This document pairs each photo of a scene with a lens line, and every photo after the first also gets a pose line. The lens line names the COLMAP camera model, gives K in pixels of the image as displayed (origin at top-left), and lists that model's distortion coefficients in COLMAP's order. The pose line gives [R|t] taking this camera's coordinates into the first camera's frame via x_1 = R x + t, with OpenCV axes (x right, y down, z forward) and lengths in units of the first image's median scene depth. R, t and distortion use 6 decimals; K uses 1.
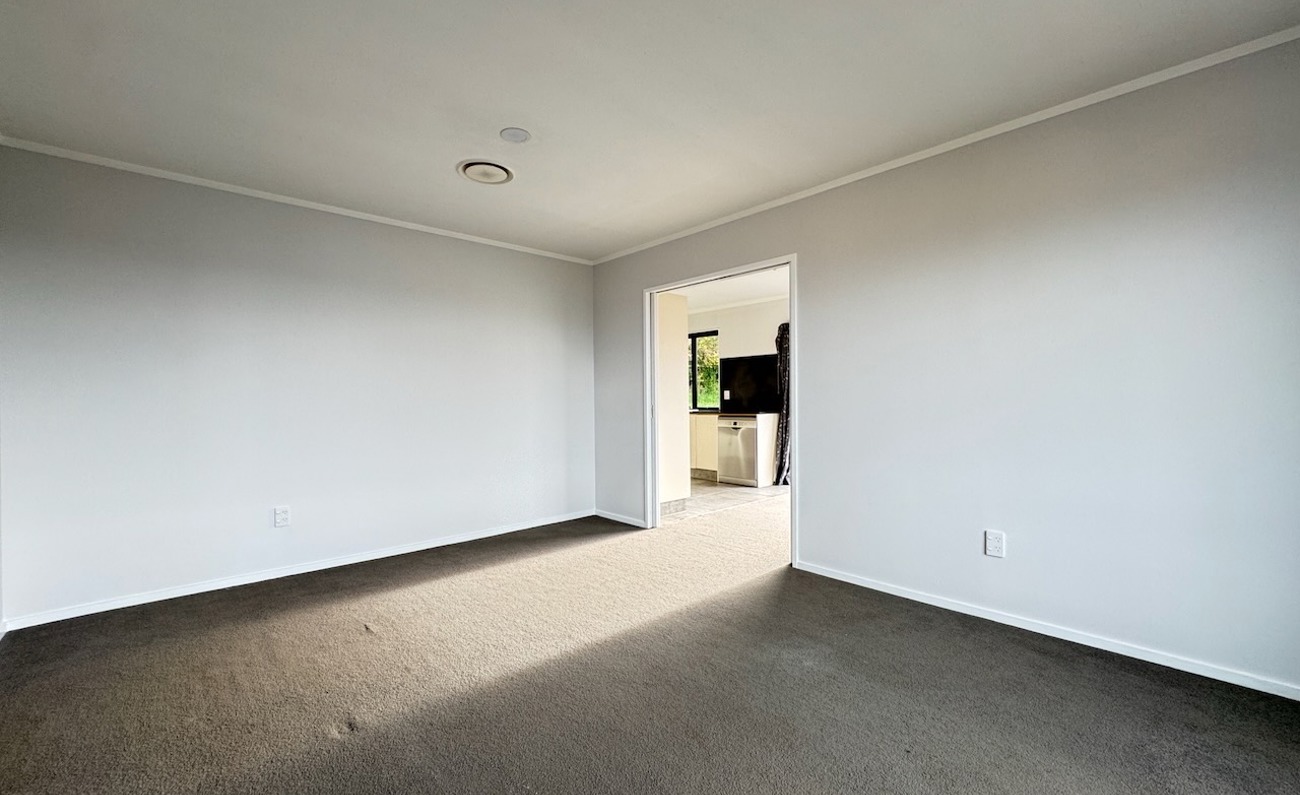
lens RADIAL K [[519.9, 0, 651.2], [0, 519.9, 398.8], [0, 0, 1]] dist [-0.003298, -0.000159]
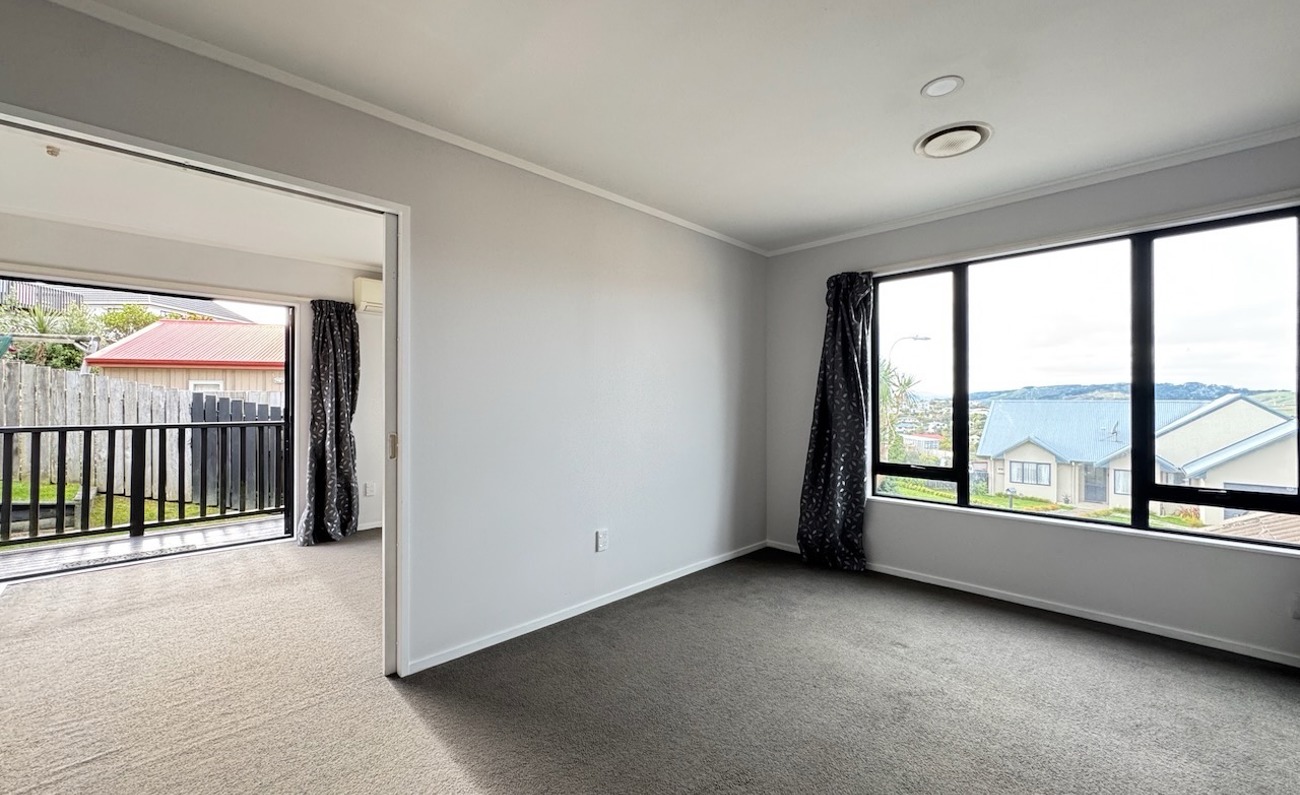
lens RADIAL K [[514.9, 0, 646.7], [0, 514.9, 399.8], [0, 0, 1]] dist [-0.001248, -0.000125]
pose [[-0.042470, 0.009882, 0.999049, -0.211180], [-0.002840, 0.999946, -0.010012, -0.013996], [-0.999094, -0.003263, -0.042440, 0.372758]]
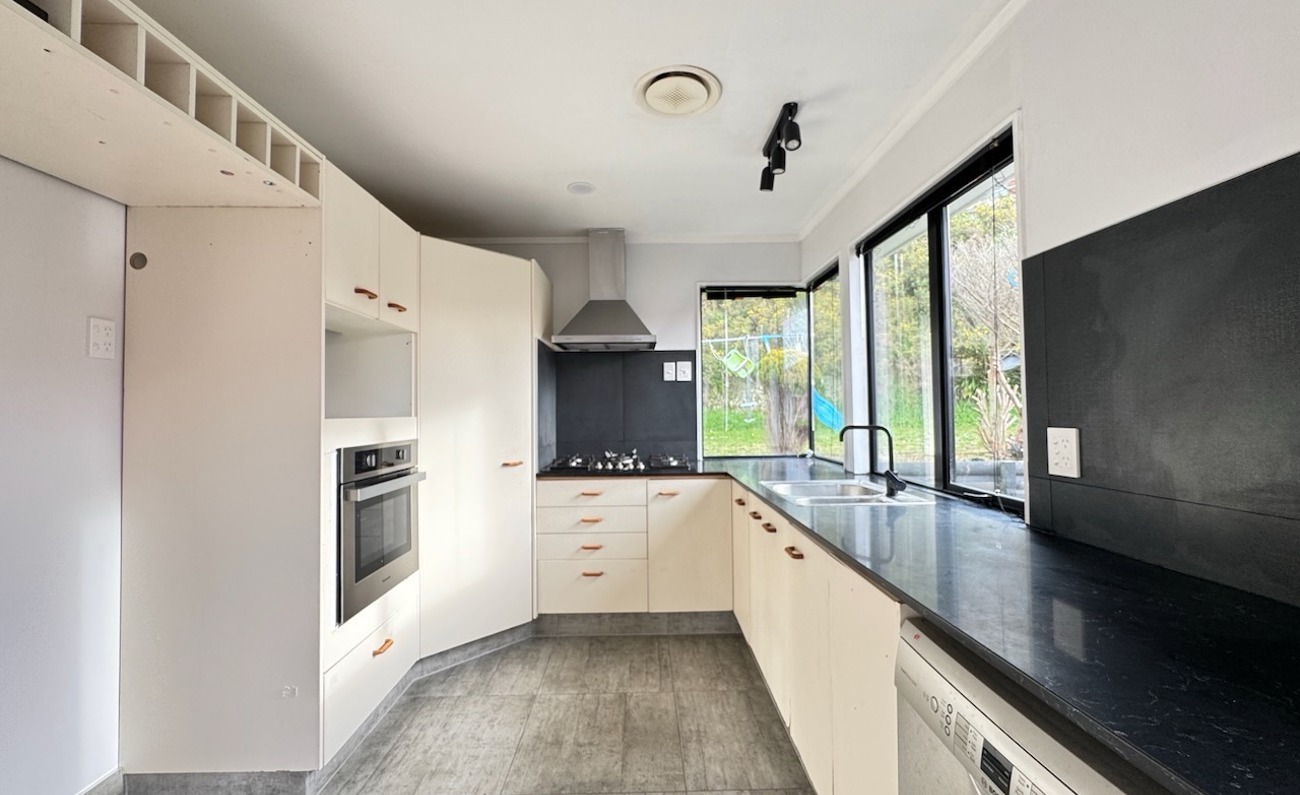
lens RADIAL K [[518.3, 0, 648.9], [0, 518.3, 400.4], [0, 0, 1]] dist [-0.003939, -0.000228]
pose [[0.751199, -0.012223, -0.659962, 0.176699], [0.005404, 0.999909, -0.012369, -0.026788], [0.660053, 0.005725, 0.751197, 0.872859]]
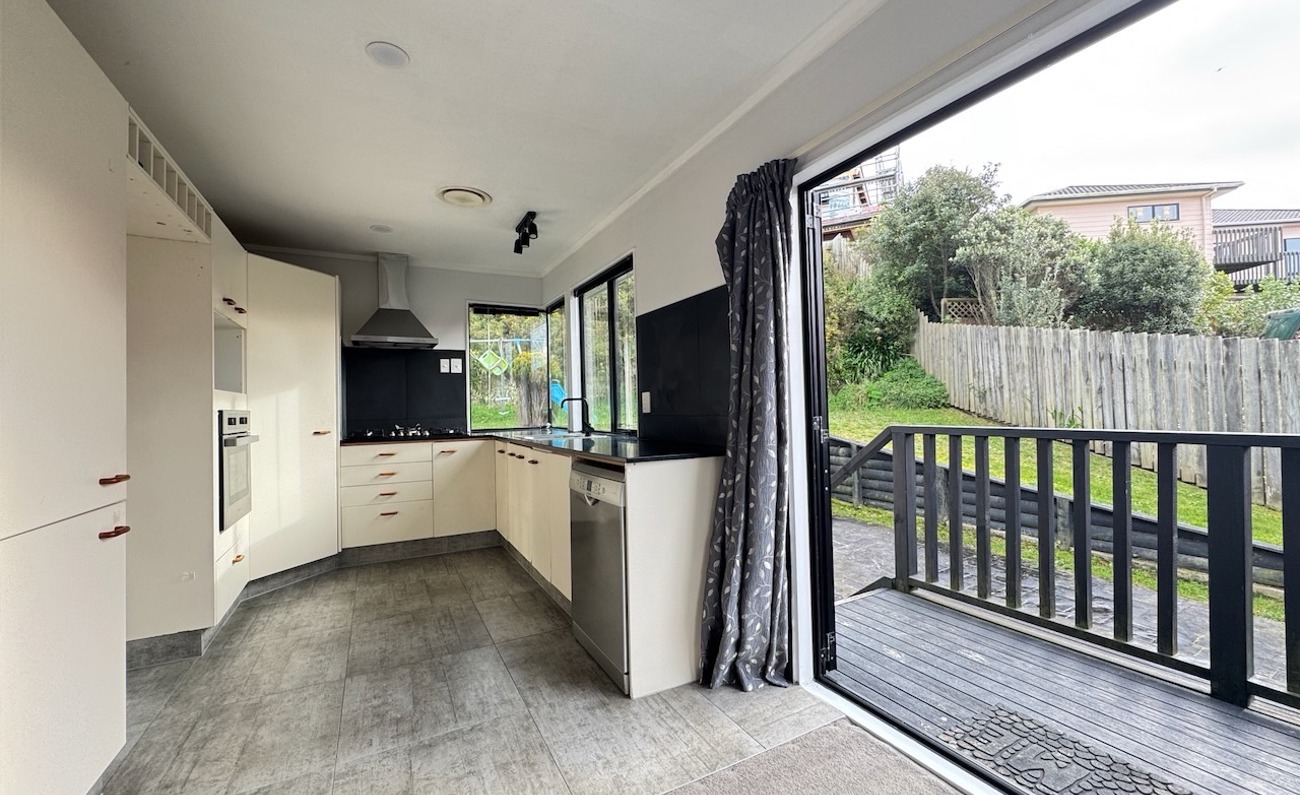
lens RADIAL K [[518.3, 0, 648.9], [0, 518.3, 400.4], [0, 0, 1]] dist [-0.003939, -0.000228]
pose [[0.968440, -0.015510, -0.248762, 0.284414], [0.013499, 0.999861, -0.009788, -0.005356], [0.248879, 0.006121, 0.968515, 0.675230]]
